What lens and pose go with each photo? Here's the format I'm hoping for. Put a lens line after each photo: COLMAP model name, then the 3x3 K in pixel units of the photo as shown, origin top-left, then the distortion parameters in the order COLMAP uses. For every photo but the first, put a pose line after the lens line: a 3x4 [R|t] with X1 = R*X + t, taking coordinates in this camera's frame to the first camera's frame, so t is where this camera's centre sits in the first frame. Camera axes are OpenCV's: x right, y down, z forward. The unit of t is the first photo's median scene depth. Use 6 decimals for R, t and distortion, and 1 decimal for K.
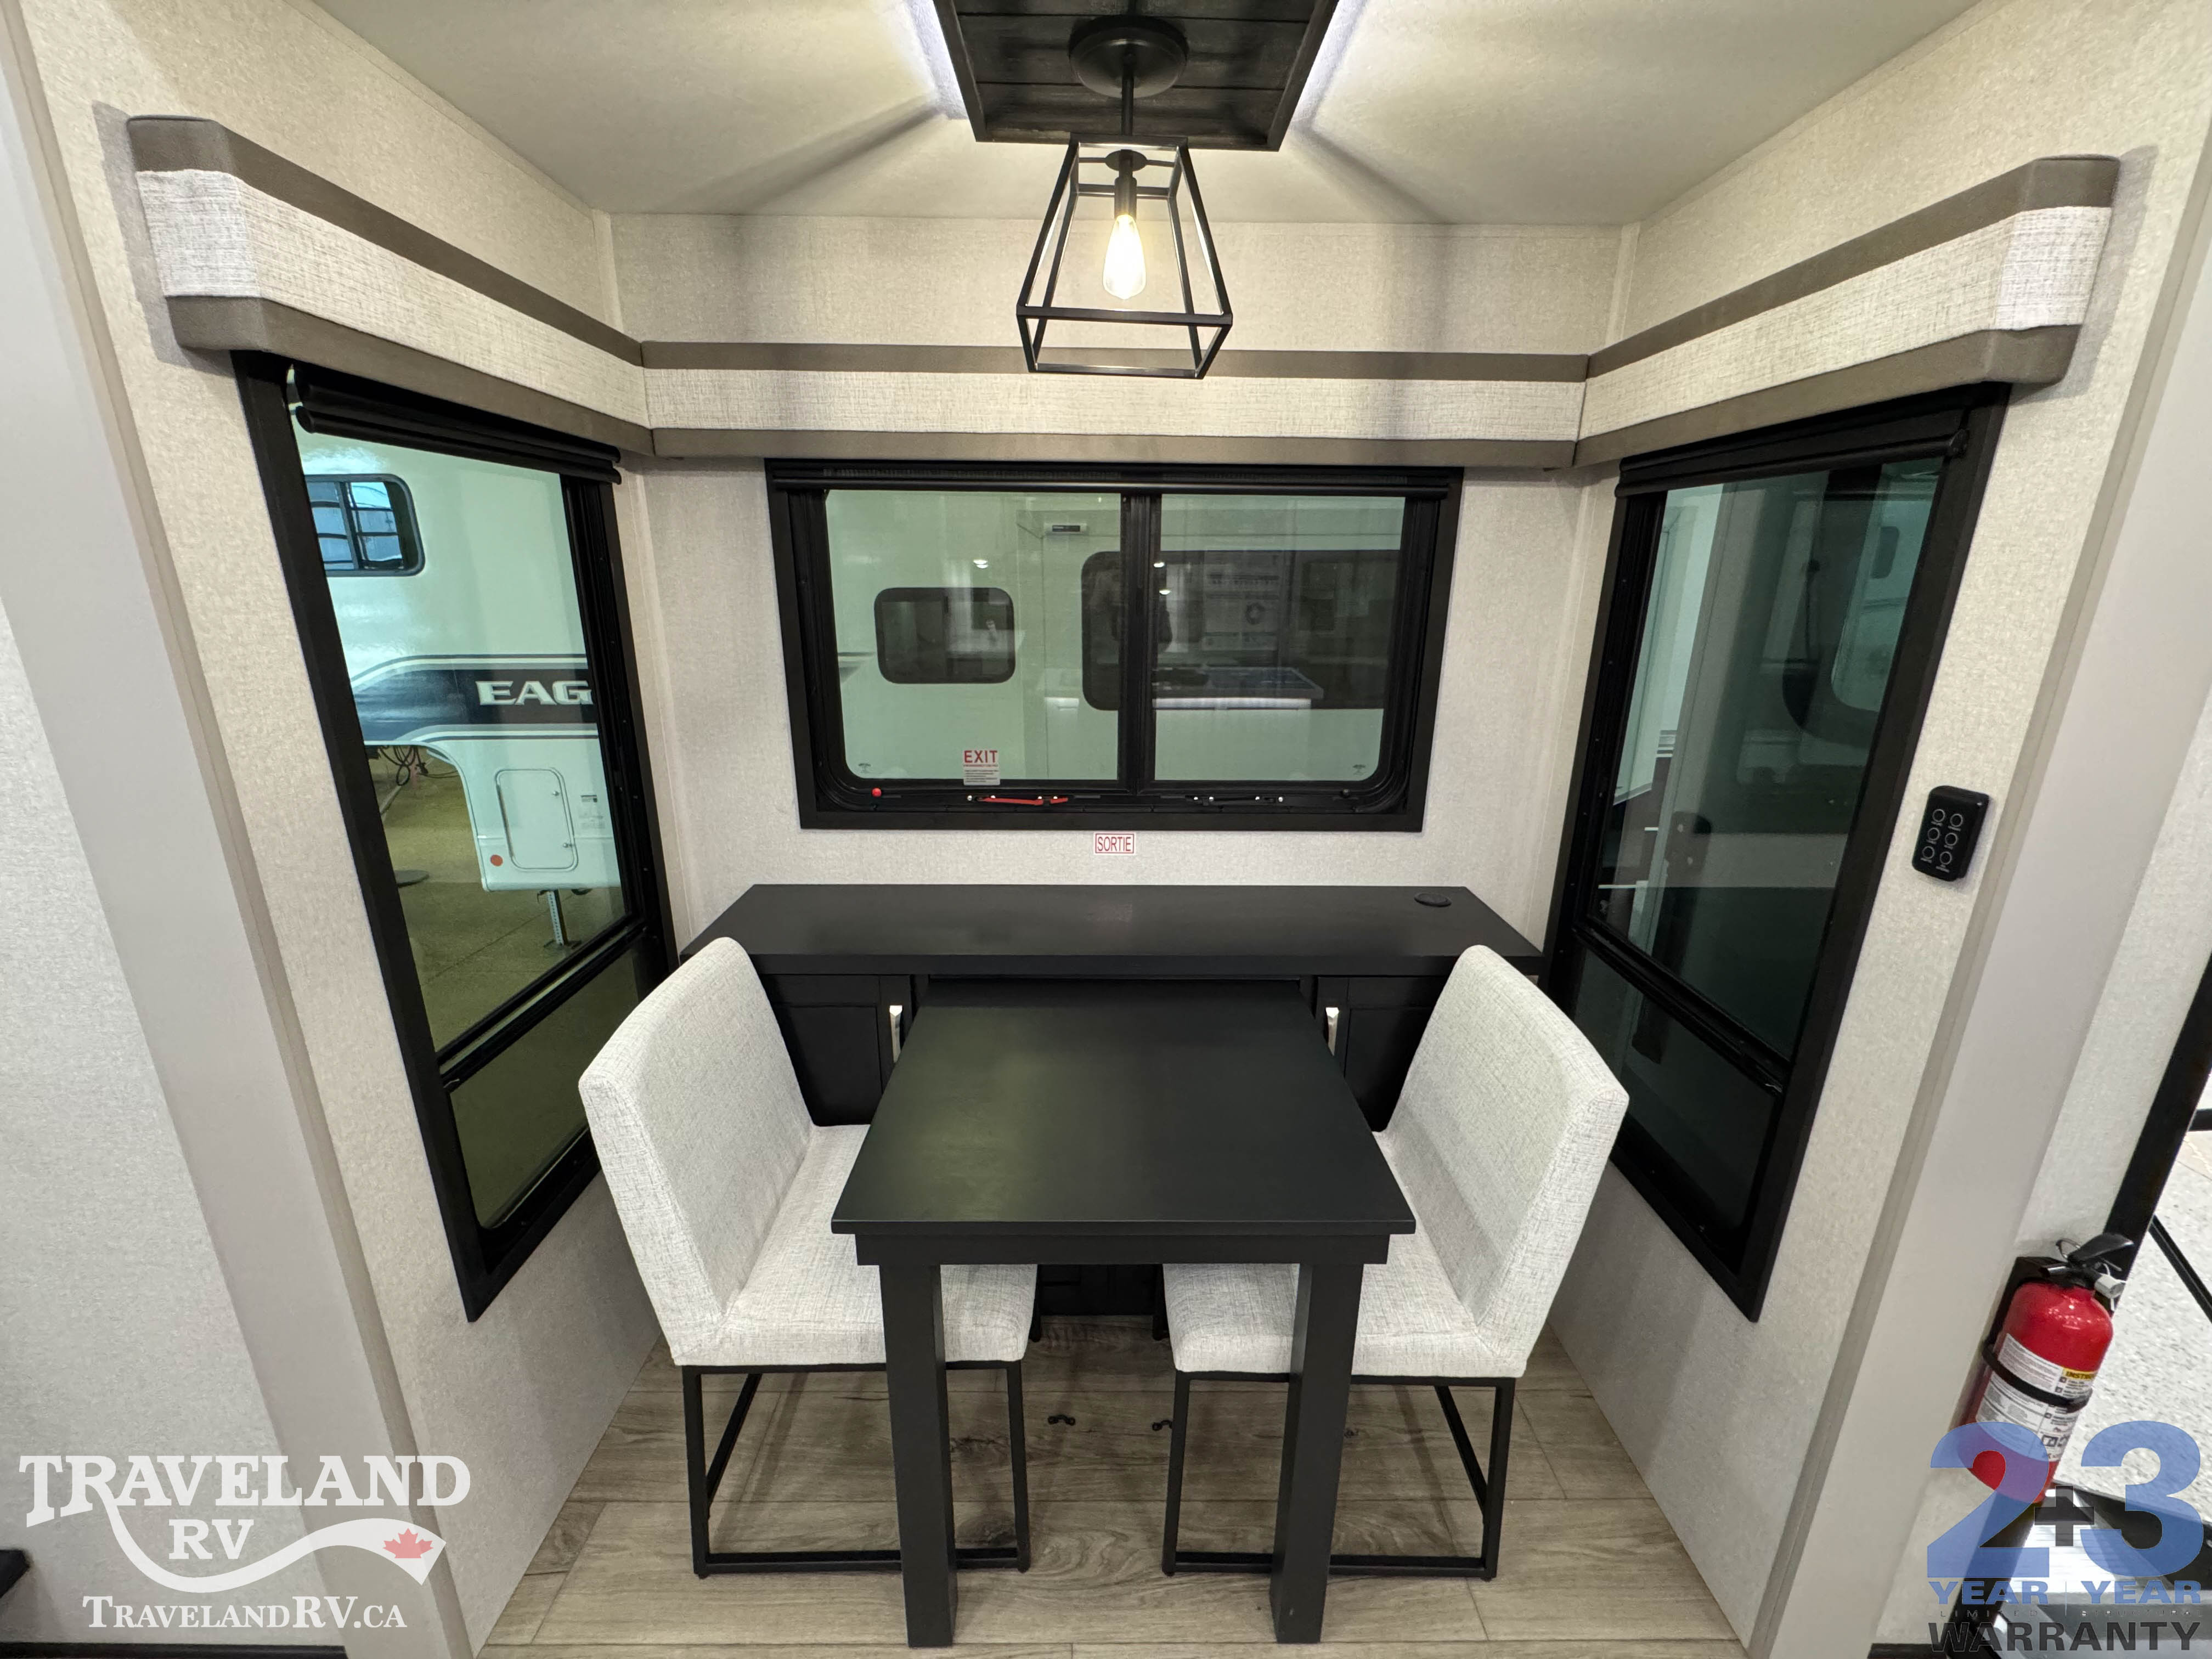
lens RADIAL K [[884.2, 0, 1105.5], [0, 884.2, 831.1], [0, 0, 1]] dist [-0.004384, 0.000244]
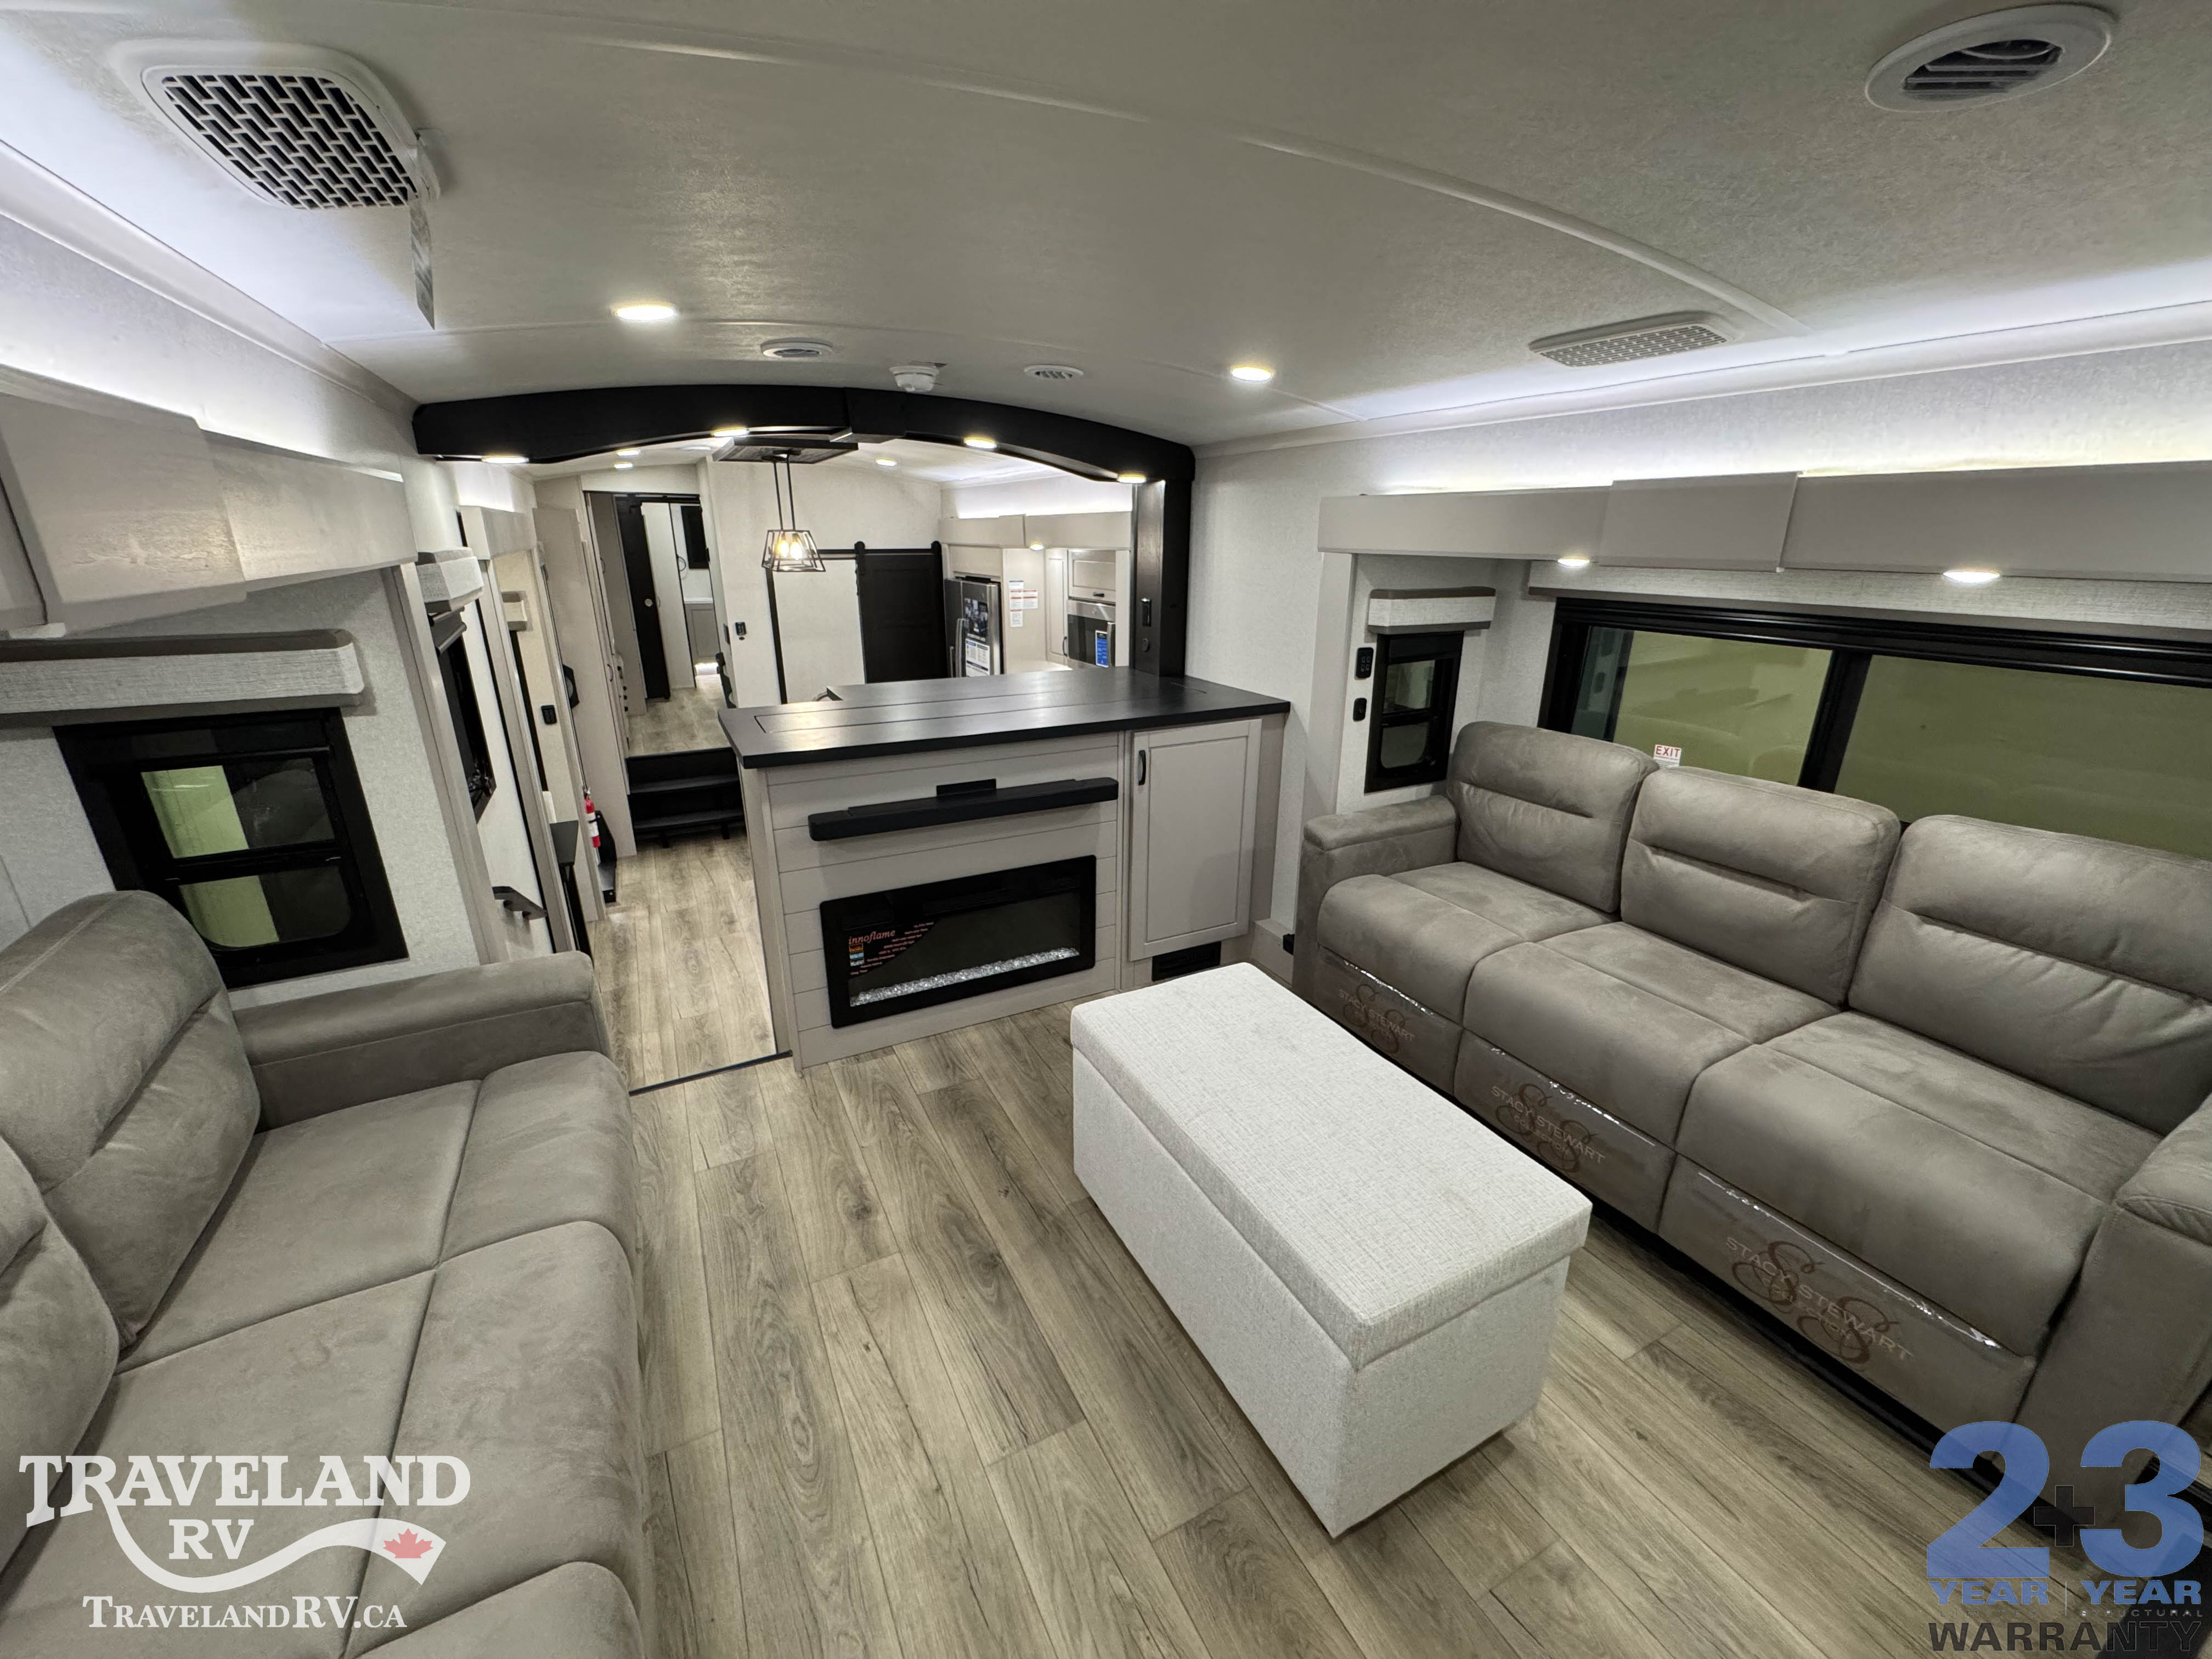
lens RADIAL K [[884.2, 0, 1108.2], [0, 884.2, 830.3], [0, 0, 1]] dist [-0.004384, 0.000244]
pose [[-0.459733, -0.298794, 0.836282, -3.723105], [0.239762, 0.864966, 0.440848, -0.670674], [-0.855079, 0.403181, -0.326014, 0.156762]]
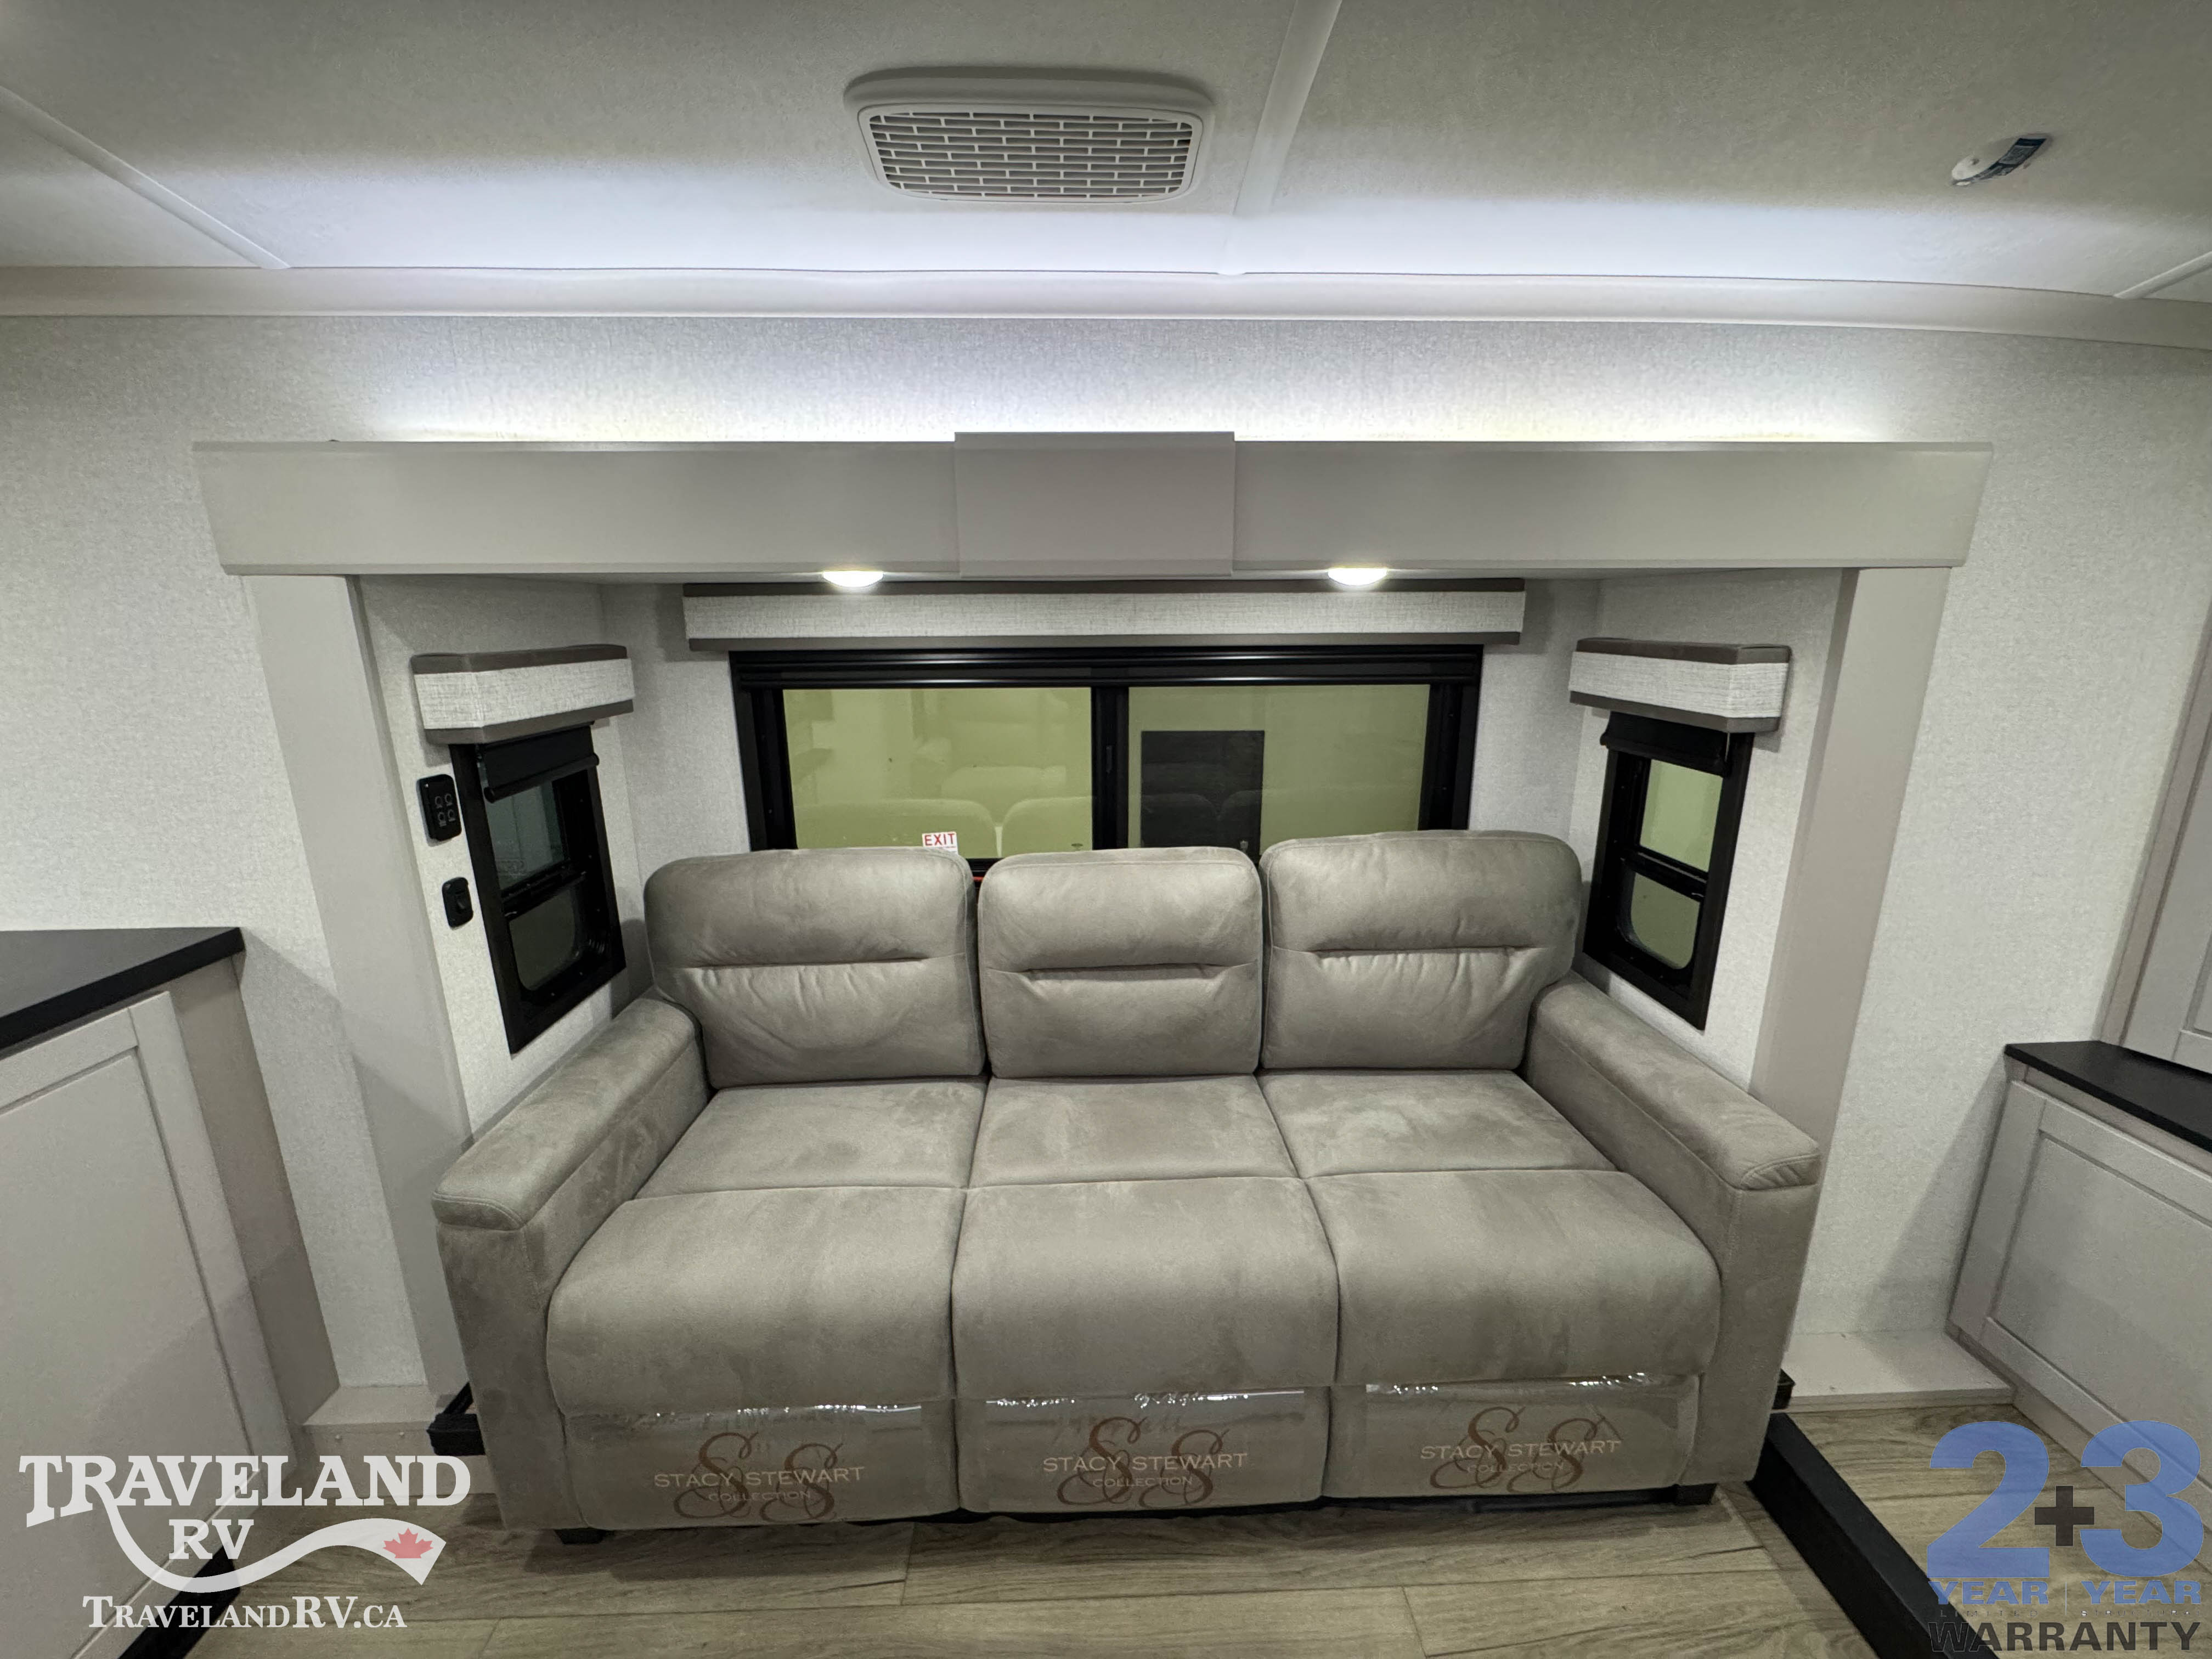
lens RADIAL K [[884.2, 0, 1105.1], [0, 884.2, 829.2], [0, 0, 1]] dist [-0.004384, 0.000244]
pose [[-0.999678, -0.000057, -0.025370, -2.757442], [-0.012769, 0.865215, 0.501239, -0.403598], [0.021922, 0.501402, -0.864937, -0.372768]]
